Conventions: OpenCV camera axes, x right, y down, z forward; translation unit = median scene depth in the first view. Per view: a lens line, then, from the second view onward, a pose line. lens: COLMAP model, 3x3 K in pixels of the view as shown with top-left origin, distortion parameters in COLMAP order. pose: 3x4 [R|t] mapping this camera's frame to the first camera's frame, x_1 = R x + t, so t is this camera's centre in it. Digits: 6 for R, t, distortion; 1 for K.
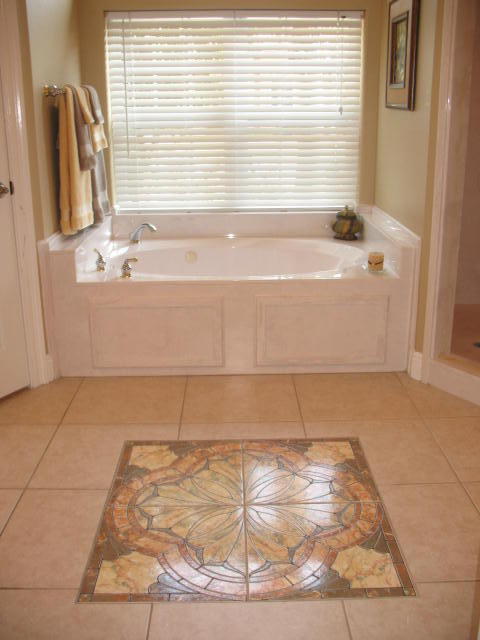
lens RADIAL K [[662.1, 0, 258.1], [0, 662.1, 317.9], [0, 0, 1]] dist [-0.170837, 0.156010]
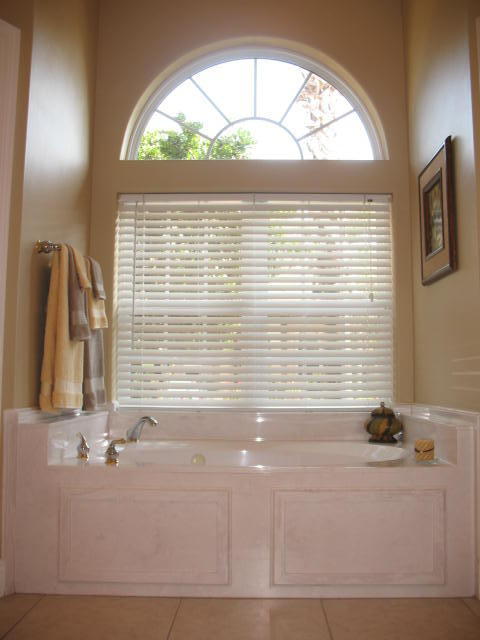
lens RADIAL K [[662.1, 0, 258.1], [0, 662.1, 317.9], [0, 0, 1]] dist [-0.170837, 0.156010]
pose [[0.999150, -0.000054, -0.041212, 0.009429], [-0.016156, 0.919444, -0.392889, 0.074319], [0.037913, 0.393221, 0.918662, 0.187885]]
